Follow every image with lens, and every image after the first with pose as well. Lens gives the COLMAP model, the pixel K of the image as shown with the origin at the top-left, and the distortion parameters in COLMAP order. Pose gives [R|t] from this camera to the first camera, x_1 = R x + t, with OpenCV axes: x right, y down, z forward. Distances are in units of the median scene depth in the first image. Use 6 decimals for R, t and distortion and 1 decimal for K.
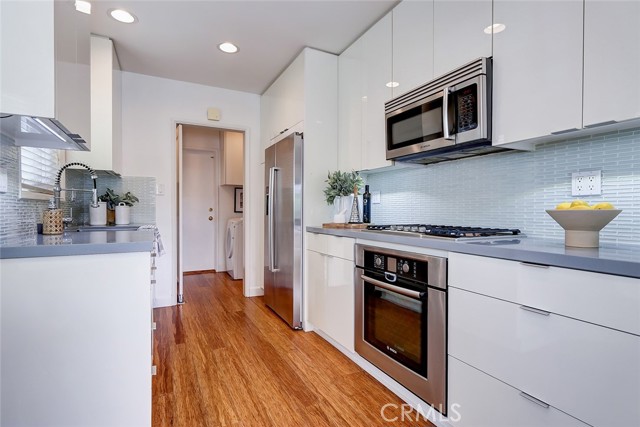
lens RADIAL K [[320.4, 0, 317.8], [0, 320.4, 213.9], [0, 0, 1]] dist [0.001837, 0.000016]
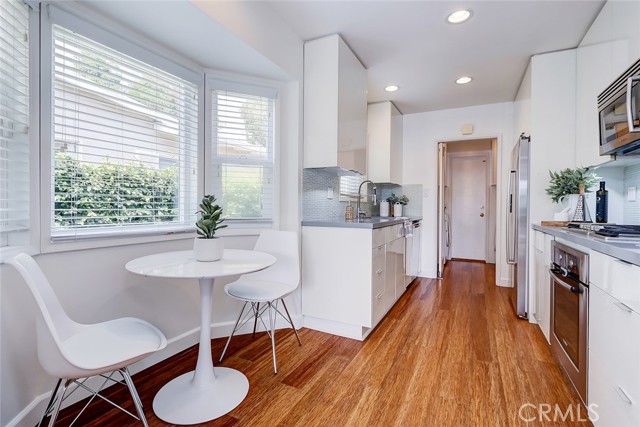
lens RADIAL K [[293.4, 0, 326.4], [0, 293.4, 207.4], [0, 0, 1]] dist [-0.000478, -0.000419]
pose [[0.598508, 0.007045, -0.801086, 0.425332], [-0.016881, 0.999850, -0.003820, 0.000971], [0.800939, 0.015809, 0.598538, -0.162402]]
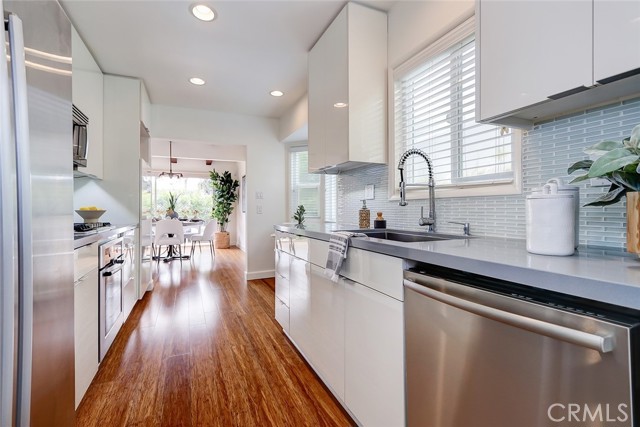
lens RADIAL K [[293.4, 0, 319.1], [0, 293.4, 210.1], [0, 0, 1]] dist [-0.000478, -0.000419]
pose [[-0.999220, 0.005051, 0.039153, -0.530629], [0.005692, 0.999851, 0.016279, -0.024750], [-0.039065, 0.016489, -0.999101, 1.742347]]
